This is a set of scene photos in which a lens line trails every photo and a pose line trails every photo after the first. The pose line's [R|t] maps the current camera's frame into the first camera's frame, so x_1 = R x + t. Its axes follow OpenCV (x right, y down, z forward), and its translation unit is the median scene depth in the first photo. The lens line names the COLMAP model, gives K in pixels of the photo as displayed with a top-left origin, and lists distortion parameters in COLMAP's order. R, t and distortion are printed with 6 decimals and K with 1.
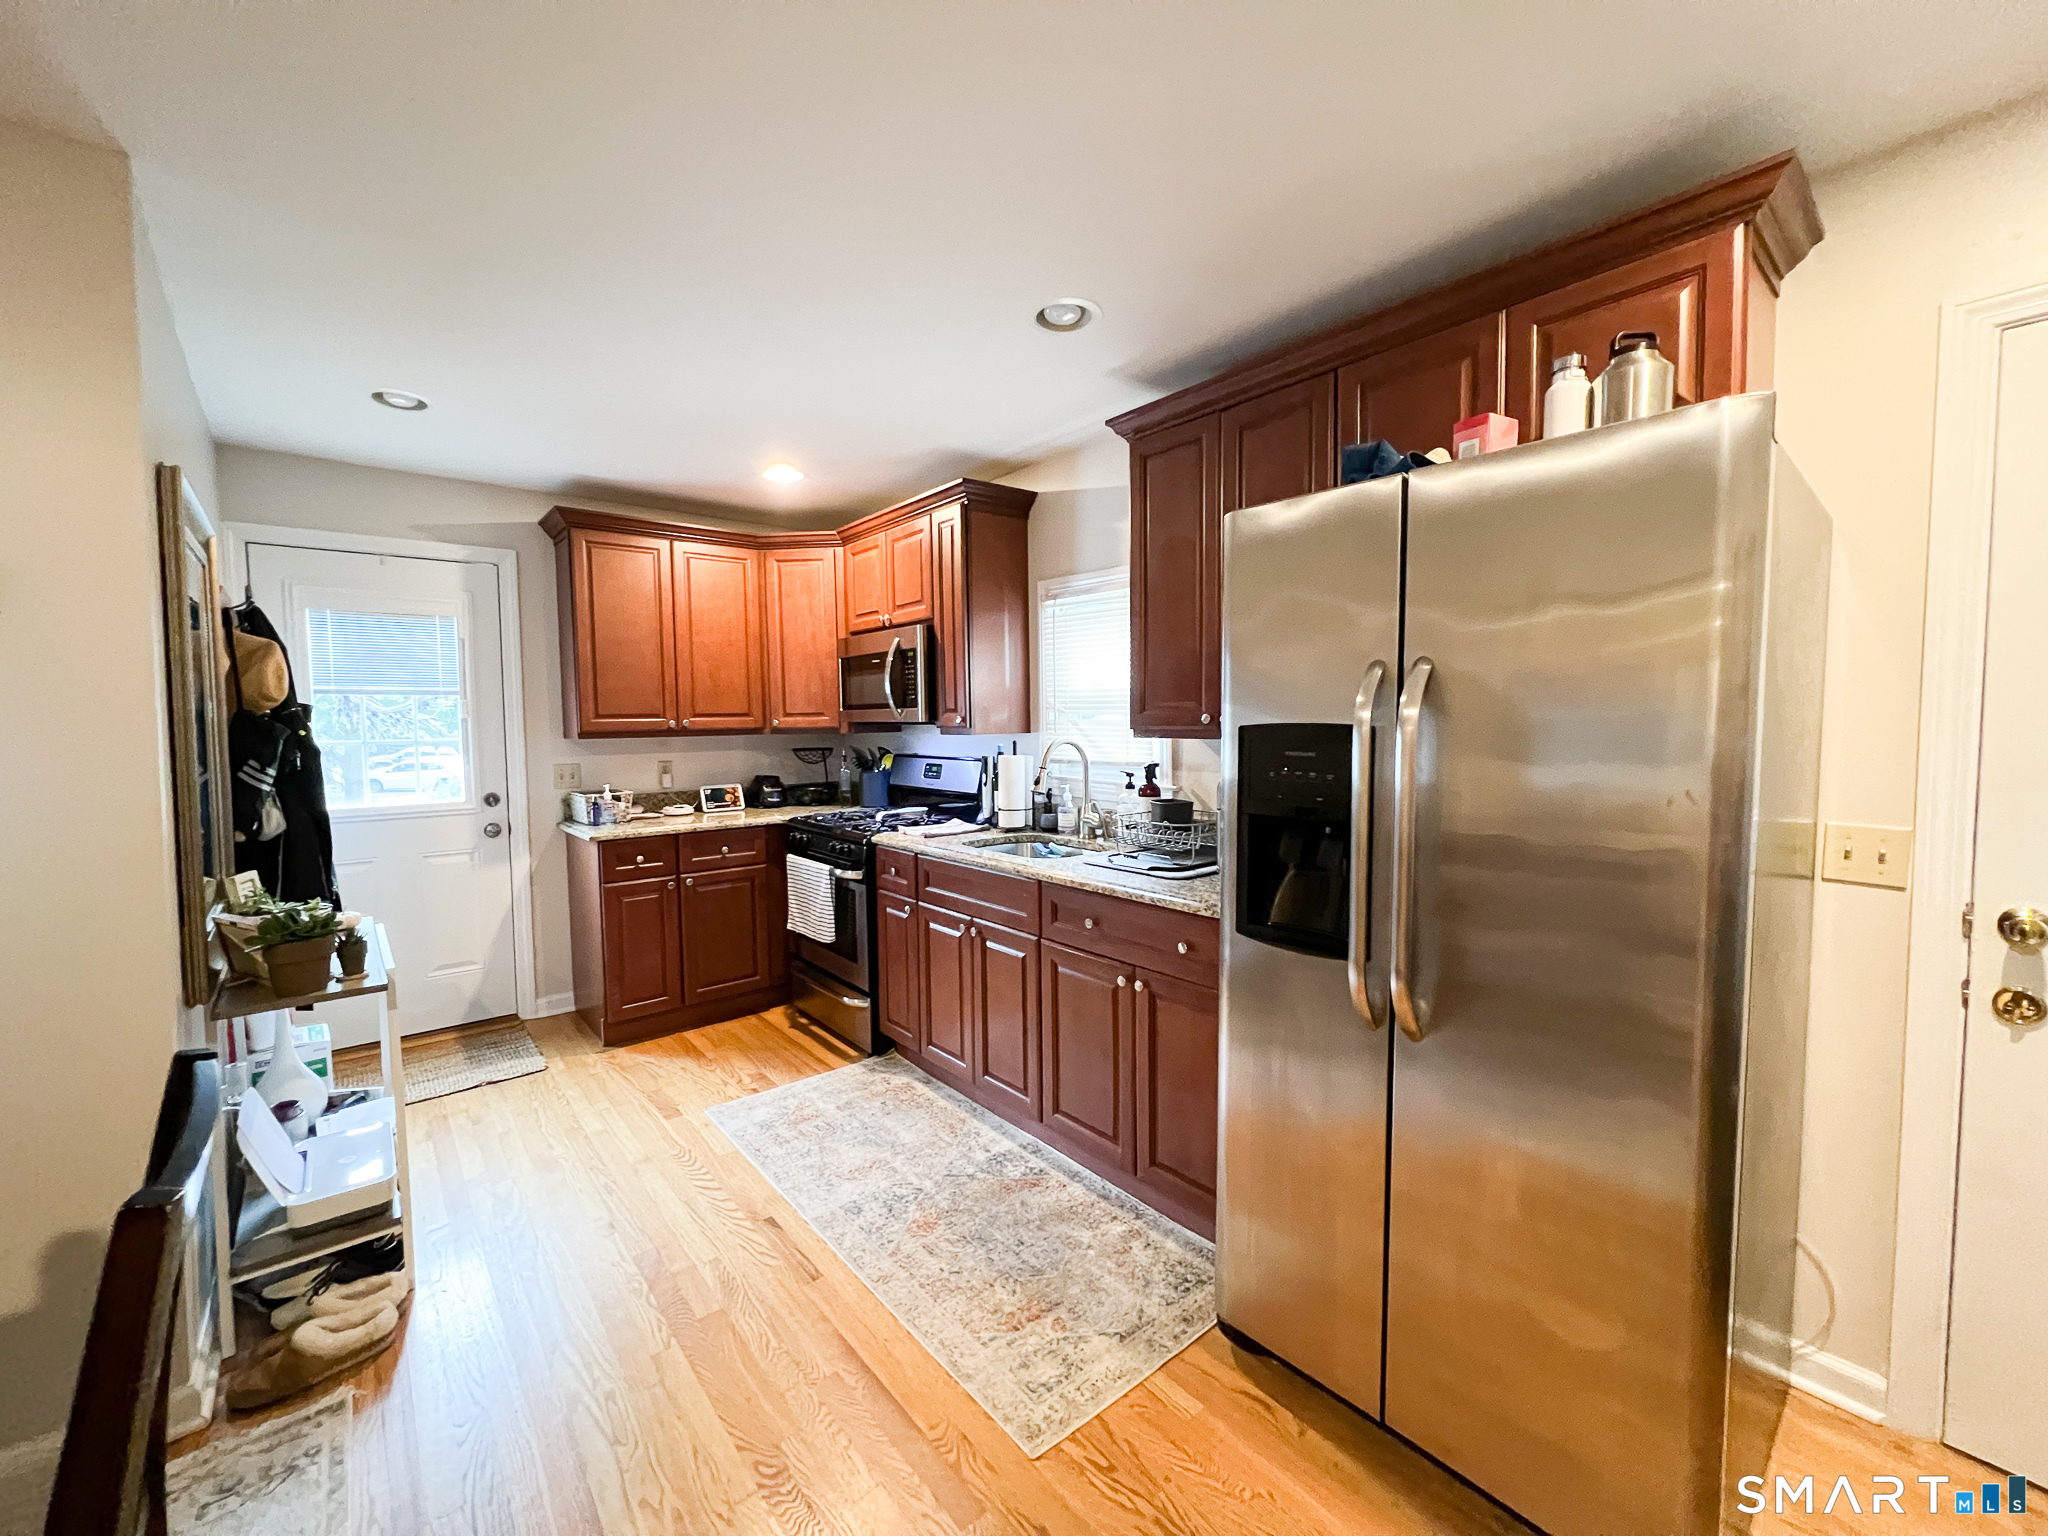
lens RADIAL K [[817.7, 0, 1022.4], [0, 817.7, 764.4], [0, 0, 1]] dist [-0.001691, 0.000426]
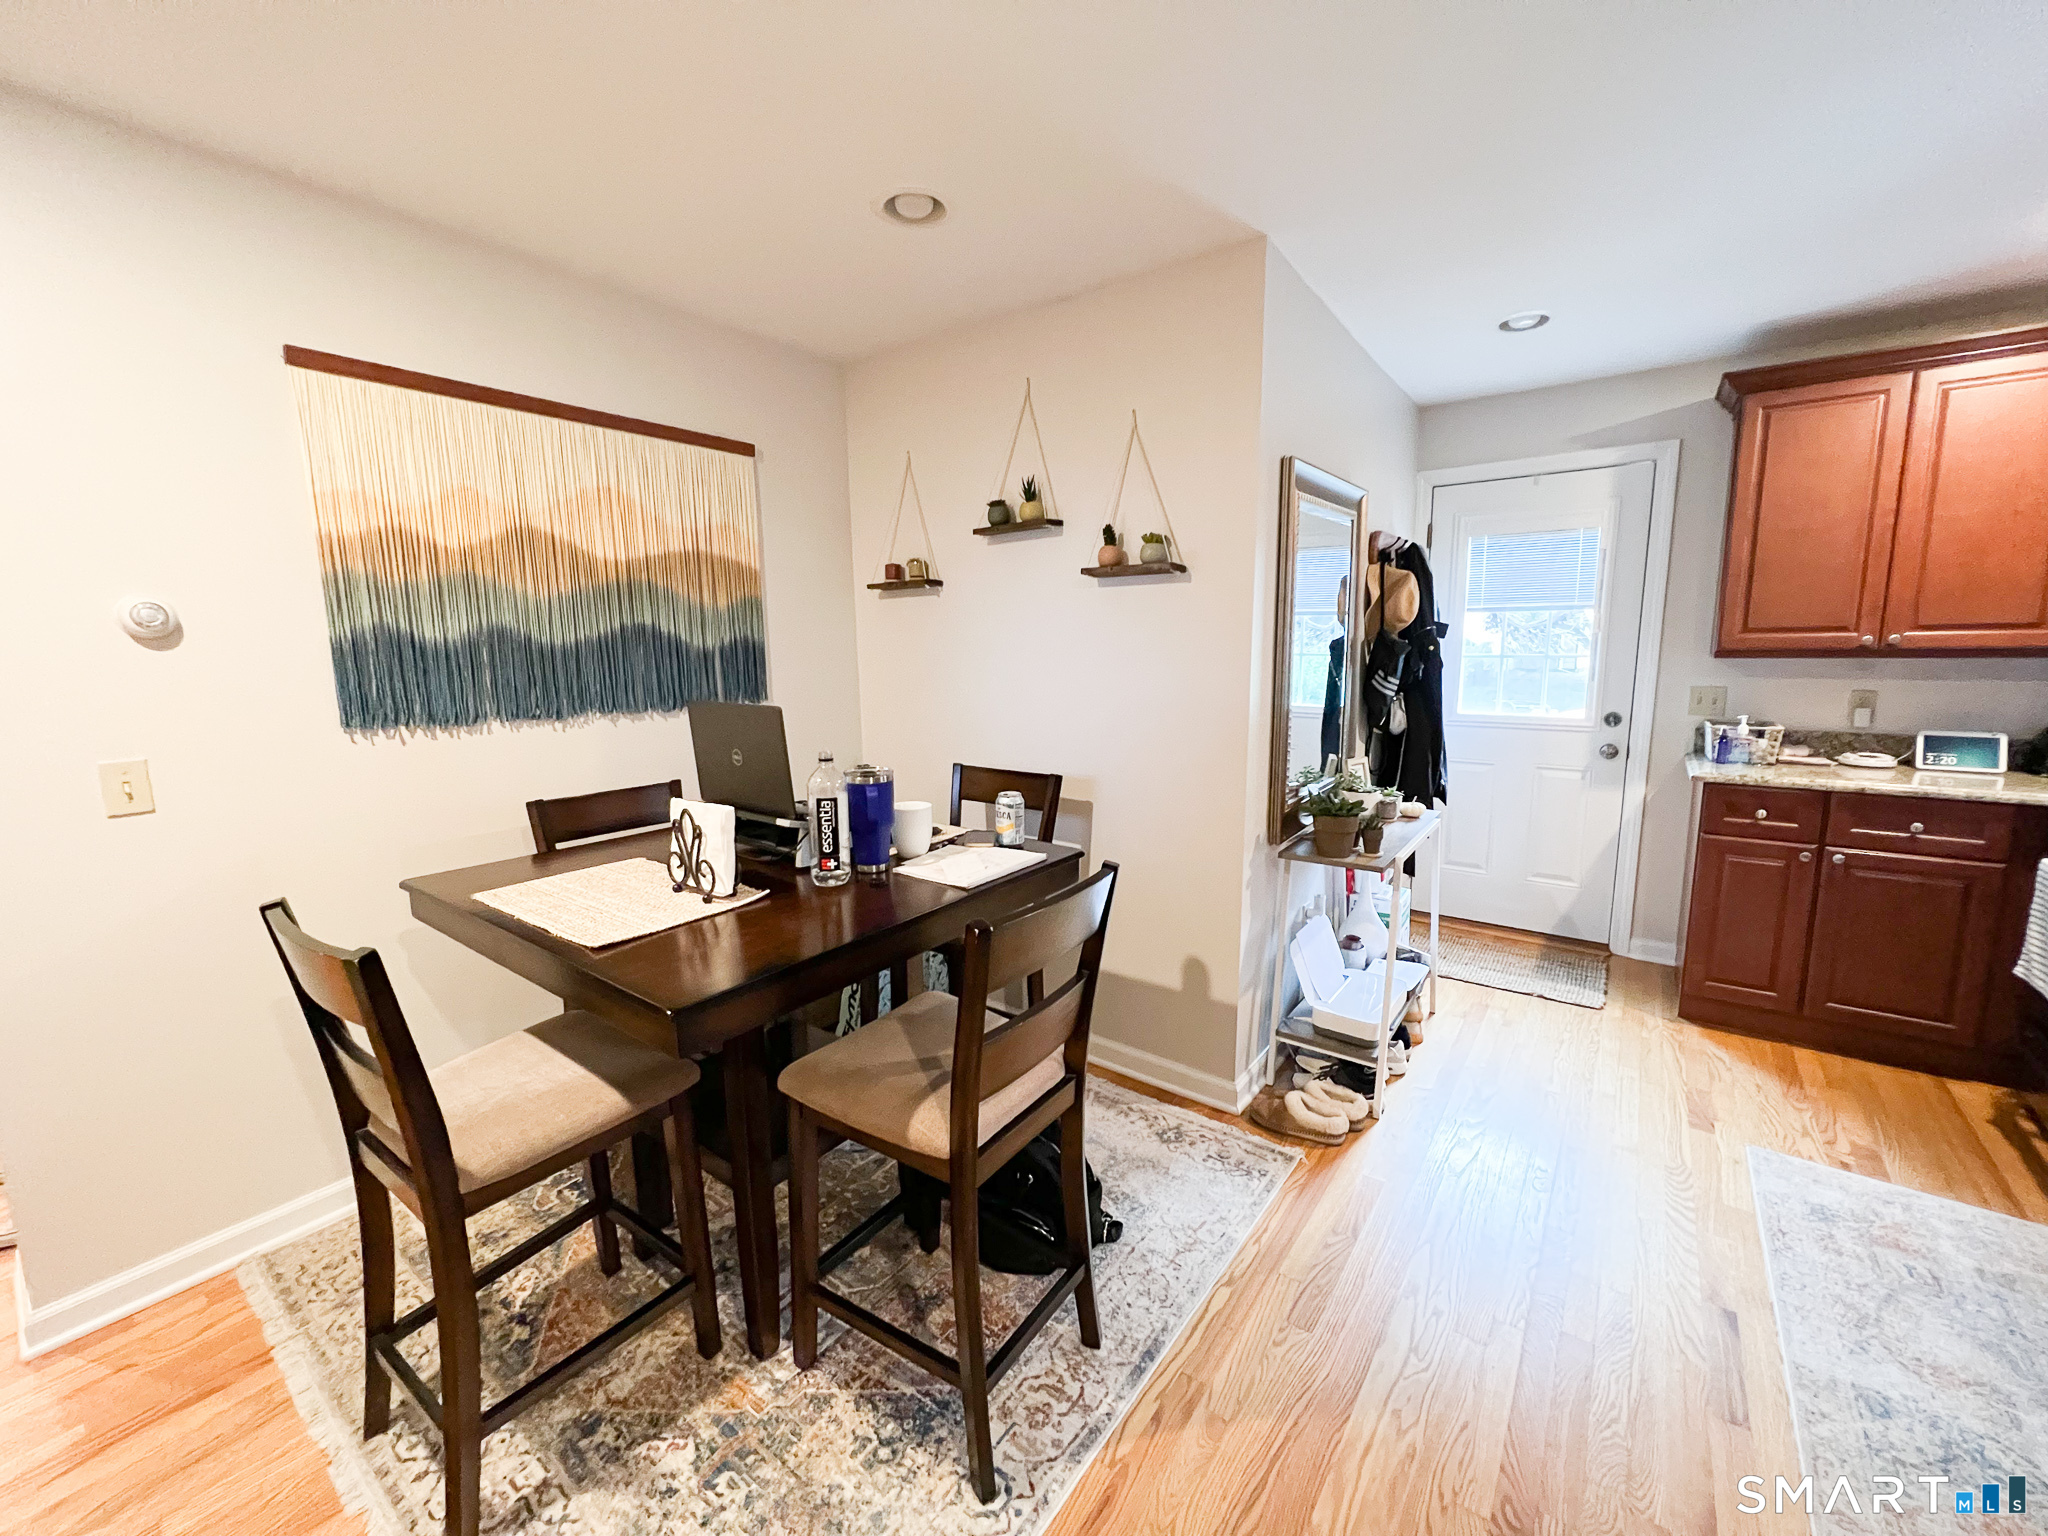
lens RADIAL K [[817.7, 0, 1022.4], [0, 817.7, 764.4], [0, 0, 1]] dist [-0.001691, 0.000426]
pose [[0.221497, 0.155036, -0.962758, 0.134923], [-0.041206, 0.987887, 0.149602, -0.021177], [0.974290, 0.006535, 0.225202, 0.132049]]
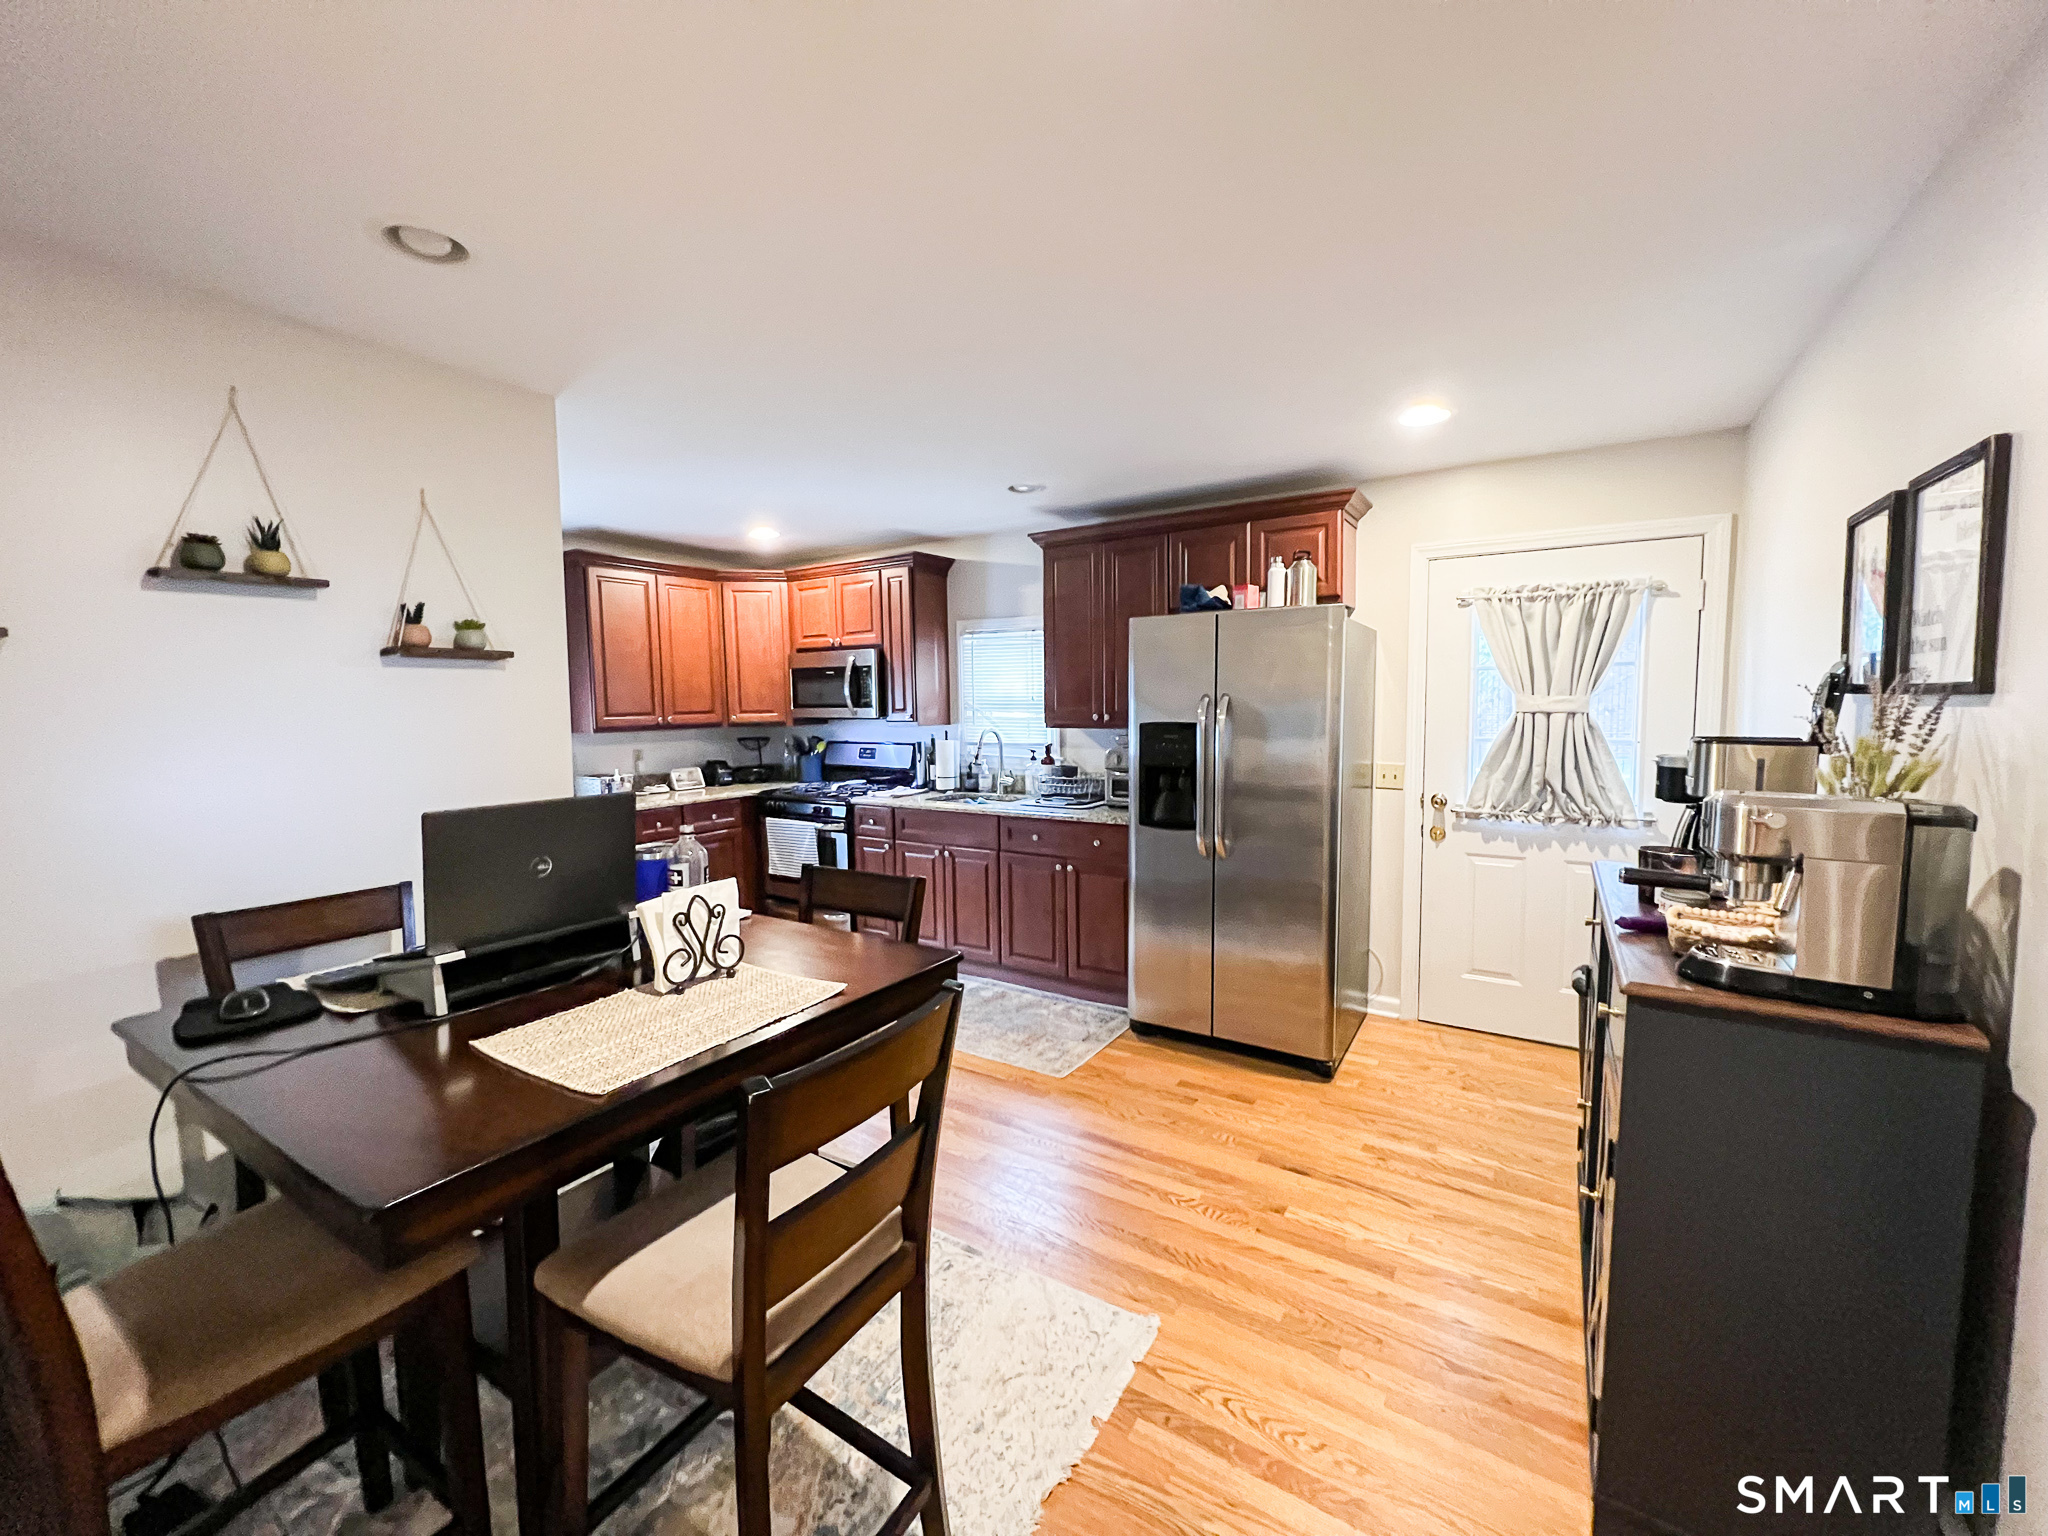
lens RADIAL K [[817.7, 0, 1022.4], [0, 817.7, 764.4], [0, 0, 1]] dist [-0.001691, 0.000426]
pose [[0.954142, -0.025223, 0.298289, -0.318862], [0.019739, 0.999576, 0.021384, 0.003231], [-0.298702, -0.014515, 0.954236, -0.439700]]
